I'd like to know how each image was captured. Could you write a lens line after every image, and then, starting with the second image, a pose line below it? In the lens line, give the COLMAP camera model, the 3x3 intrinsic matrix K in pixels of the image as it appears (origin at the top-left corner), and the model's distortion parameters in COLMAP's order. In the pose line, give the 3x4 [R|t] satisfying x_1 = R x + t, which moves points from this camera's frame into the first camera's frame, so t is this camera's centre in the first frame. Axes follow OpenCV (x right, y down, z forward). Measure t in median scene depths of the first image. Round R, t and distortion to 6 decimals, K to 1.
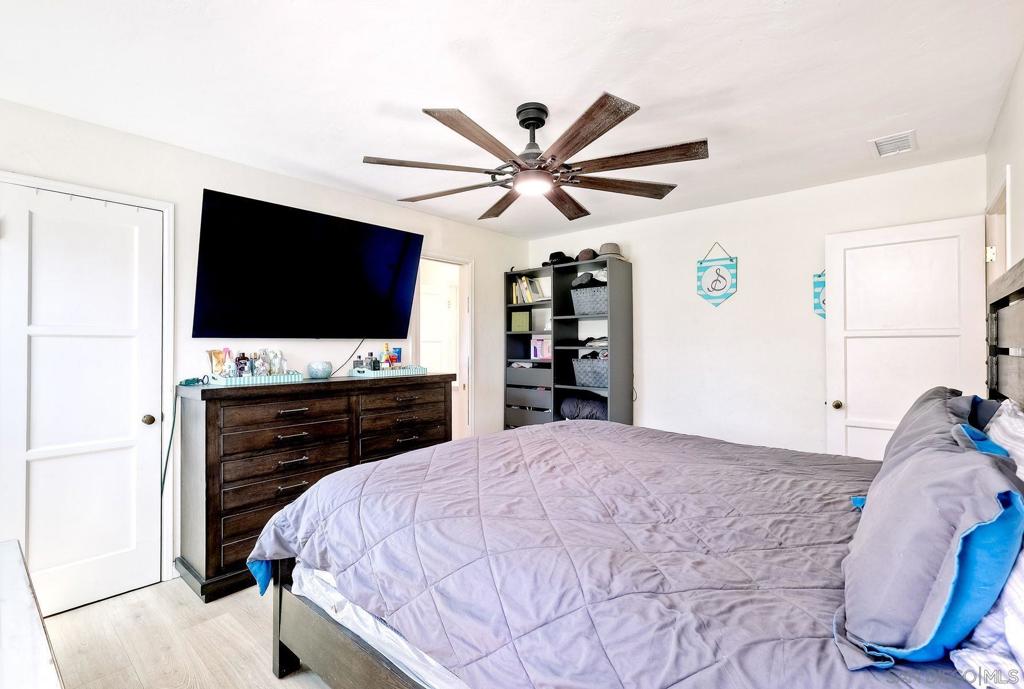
lens RADIAL K [[459.9, 0, 510.0], [0, 459.9, 343.1], [0, 0, 1]] dist [-0.001295, -0.000121]
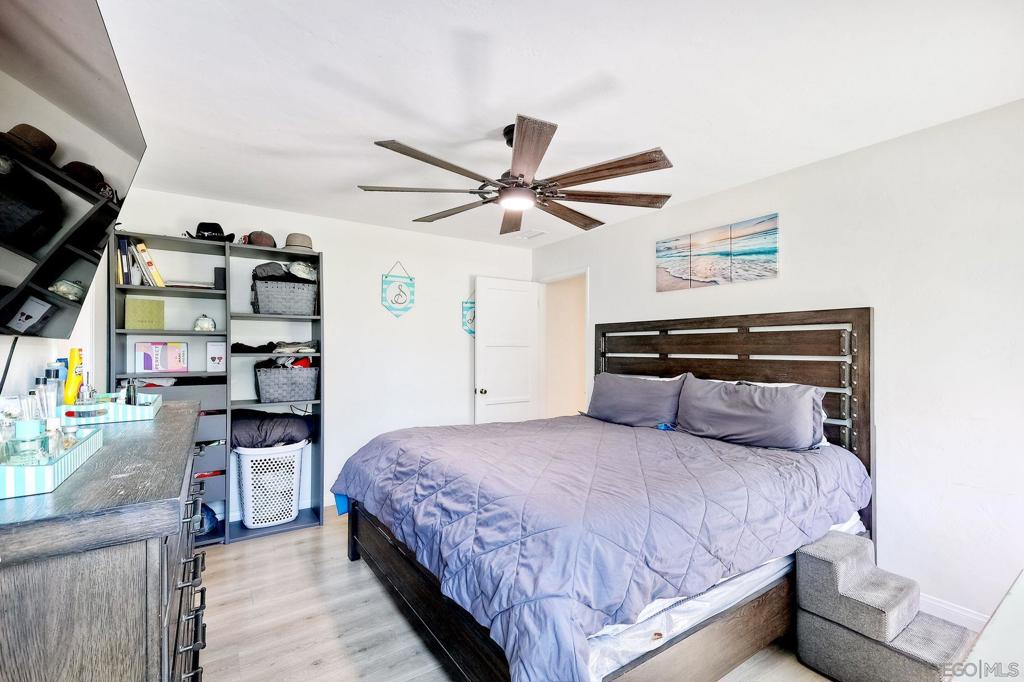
lens RADIAL K [[459.9, 0, 511.7], [0, 459.9, 347.2], [0, 0, 1]] dist [-0.001295, -0.000121]
pose [[0.262671, 0.008683, 0.964846, -0.565701], [-0.003586, 0.999961, -0.008023, 0.001995], [-0.964879, -0.001353, 0.262692, 0.420349]]
